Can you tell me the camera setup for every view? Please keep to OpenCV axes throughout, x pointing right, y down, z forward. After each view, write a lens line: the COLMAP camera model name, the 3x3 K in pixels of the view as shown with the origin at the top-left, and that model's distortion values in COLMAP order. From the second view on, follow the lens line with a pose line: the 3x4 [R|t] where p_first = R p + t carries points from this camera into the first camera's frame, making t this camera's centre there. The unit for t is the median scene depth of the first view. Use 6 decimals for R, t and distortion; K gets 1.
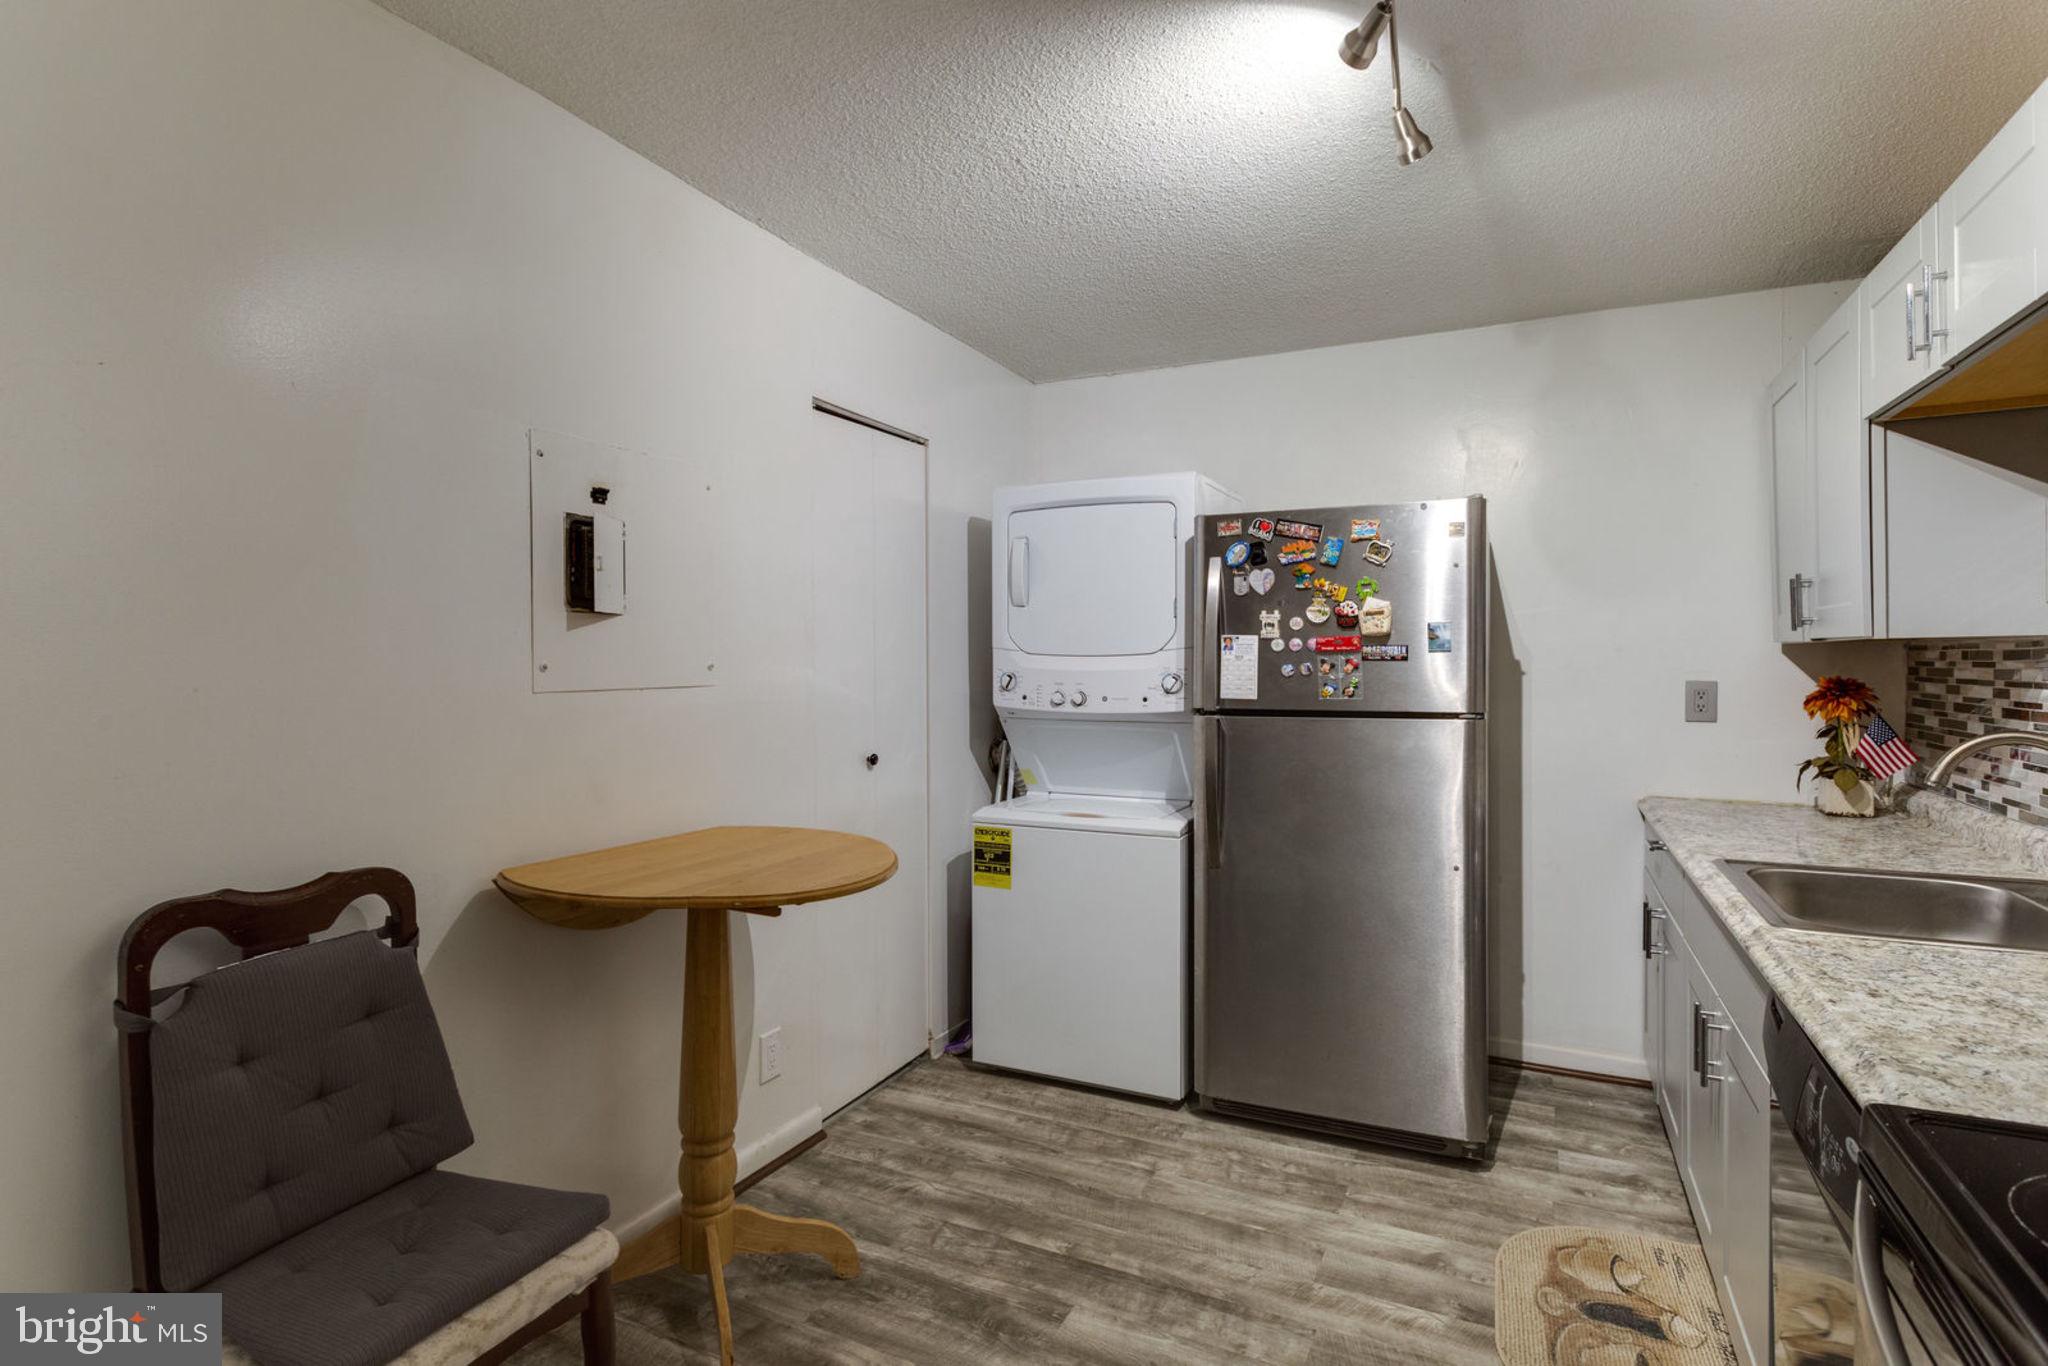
lens RADIAL K [[1027.5, 0, 1024.0], [0, 1027.5, 683.0], [0, 0, 1]] dist [0.000587, -0.000415]
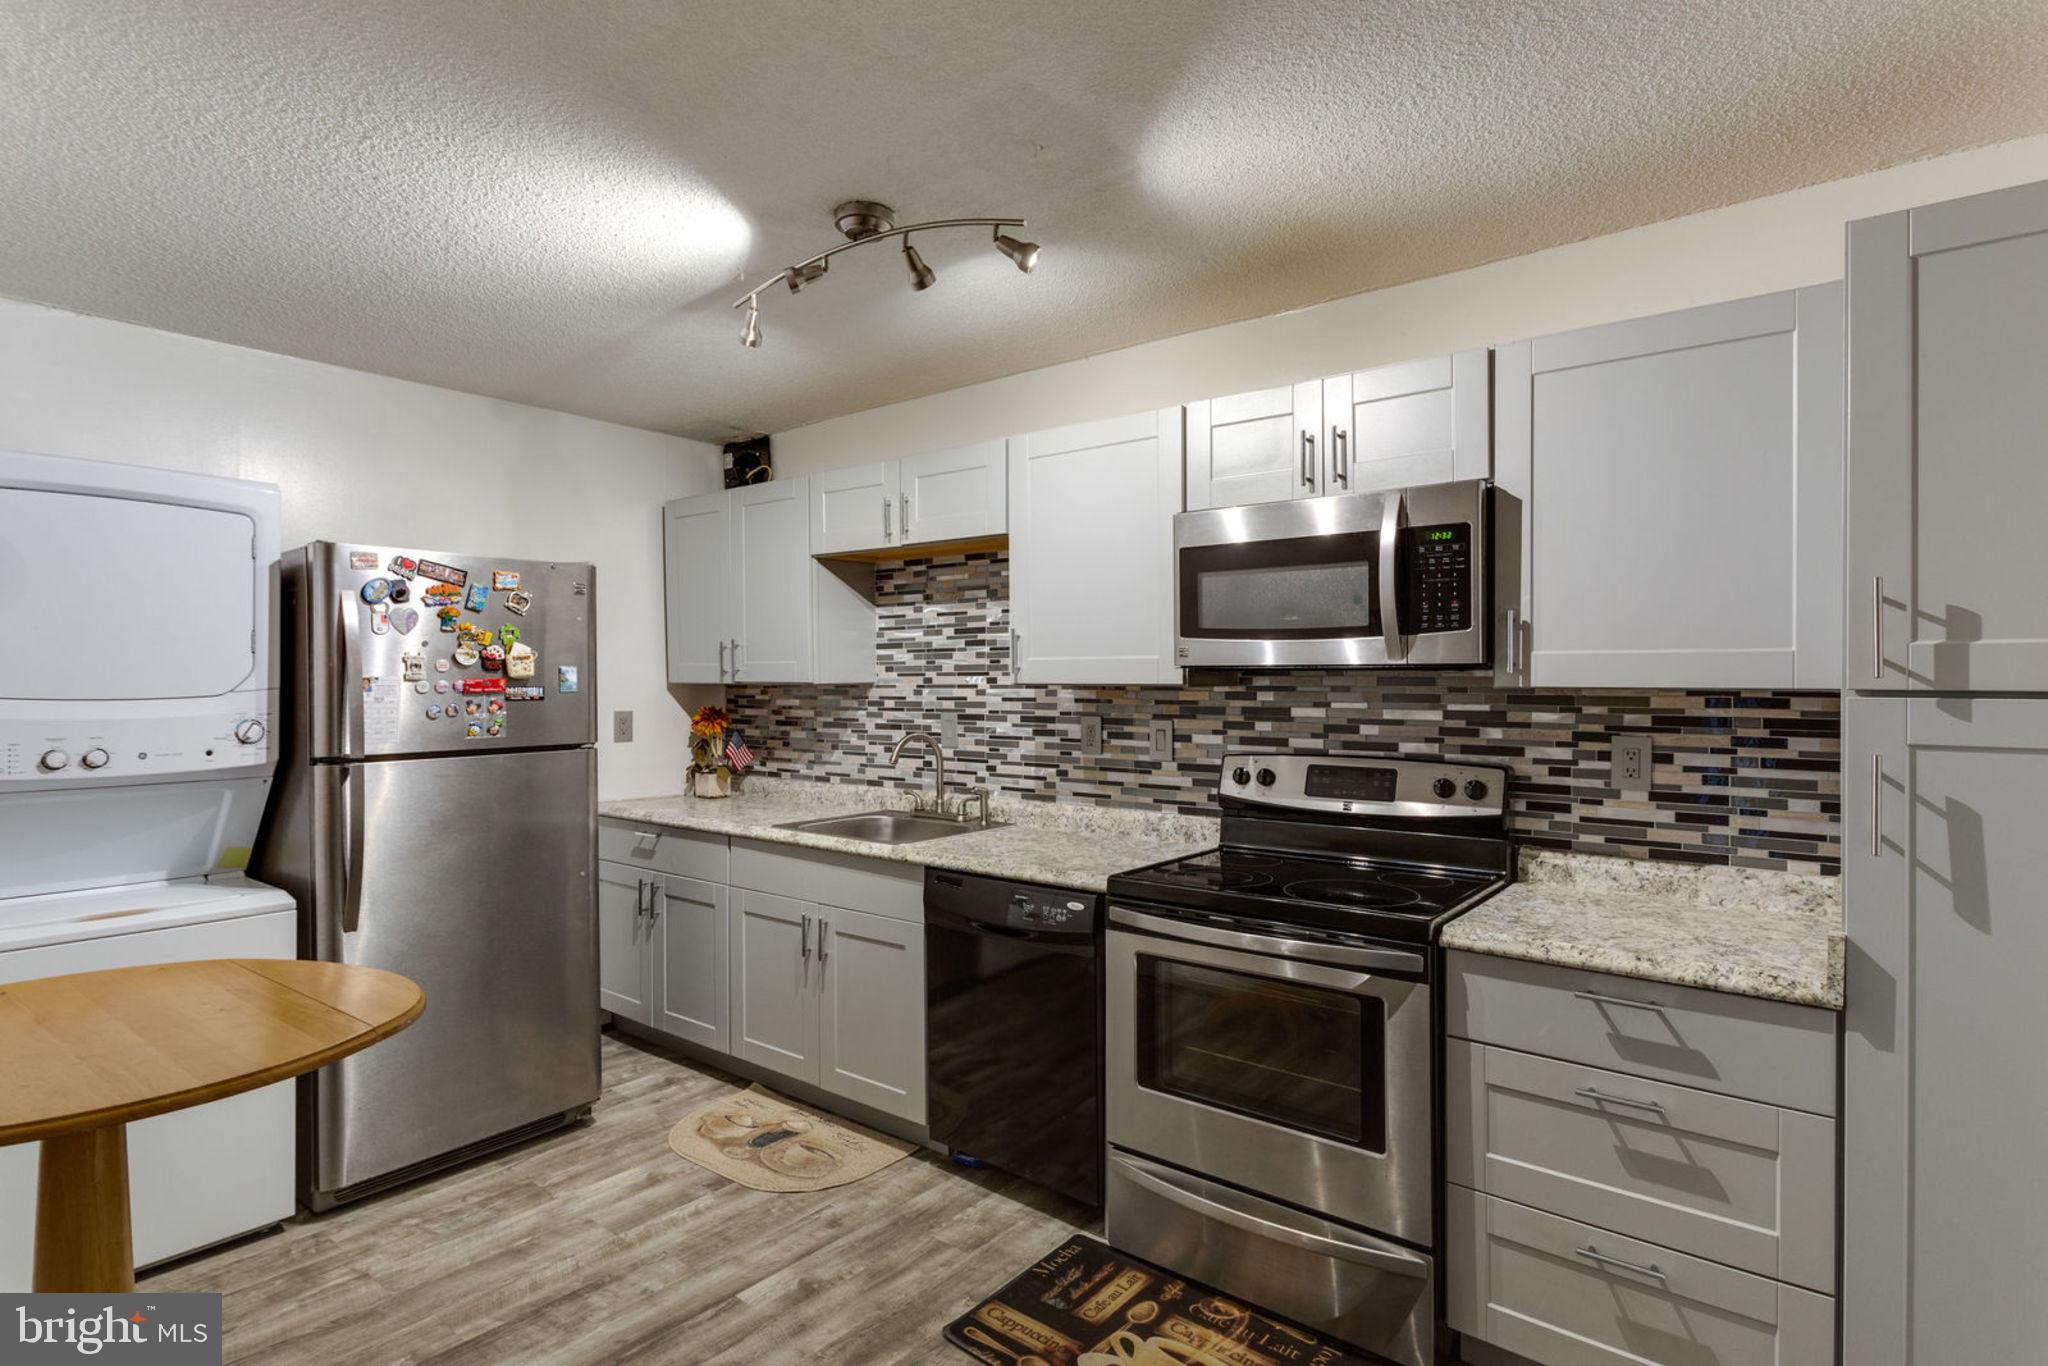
lens RADIAL K [[1027.5, 0, 1024.0], [0, 1027.5, 683.0], [0, 0, 1]] dist [0.000587, -0.000415]
pose [[0.225580, 0.001373, 0.974224, -0.619637], [0.028514, 0.999561, -0.008012, -0.016620], [-0.973807, 0.029587, 0.225442, 0.223316]]
